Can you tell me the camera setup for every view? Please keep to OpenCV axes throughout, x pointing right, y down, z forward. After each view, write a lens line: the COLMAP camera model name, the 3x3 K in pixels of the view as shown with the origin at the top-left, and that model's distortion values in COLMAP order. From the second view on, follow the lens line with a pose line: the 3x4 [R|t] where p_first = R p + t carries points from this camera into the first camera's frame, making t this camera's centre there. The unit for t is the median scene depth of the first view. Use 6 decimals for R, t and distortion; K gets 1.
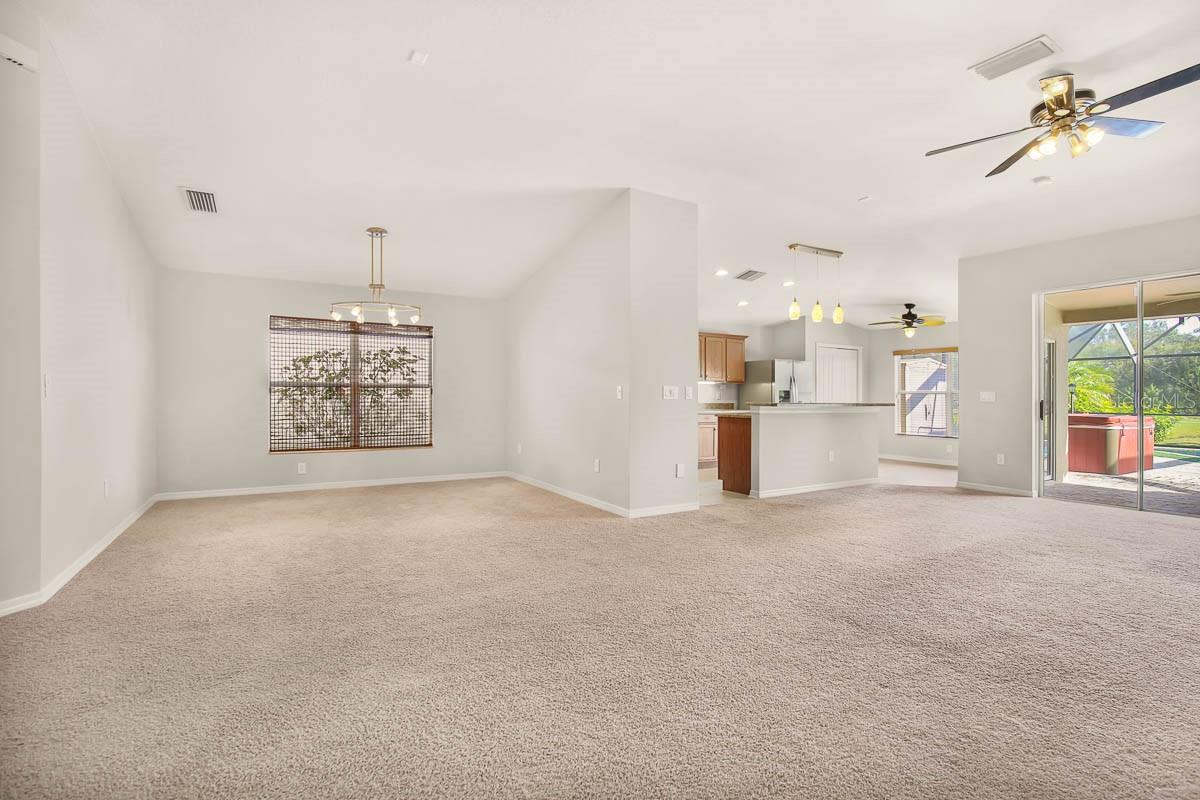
lens RADIAL K [[562.9, 0, 600.0], [0, 562.9, 400.0], [0, 0, 1]] dist [-0.025680, -0.000511]
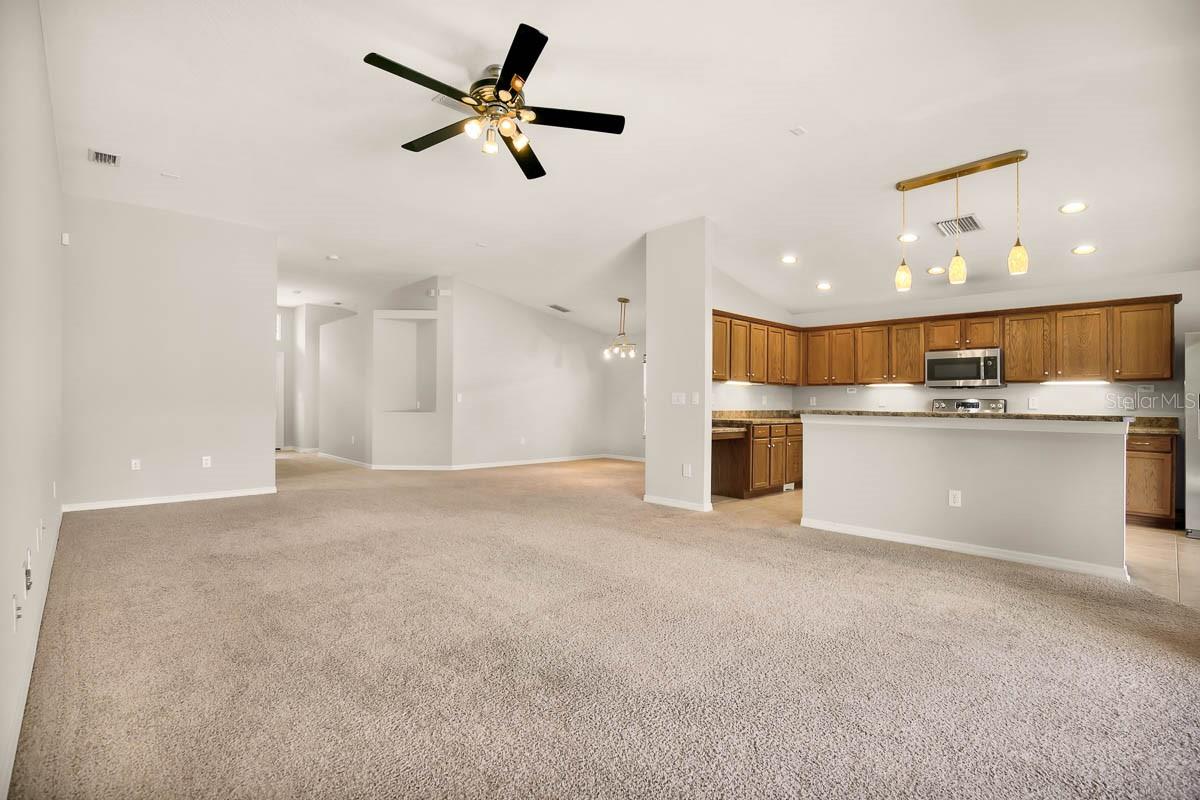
lens RADIAL K [[562.9, 0, 600.0], [0, 562.9, 400.0], [0, 0, 1]] dist [-0.025680, -0.000511]
pose [[0.230869, -0.007344, -0.972957, 0.852860], [-0.014003, 0.999843, -0.010870, 0.003123], [0.972884, 0.016134, 0.230730, 0.439242]]
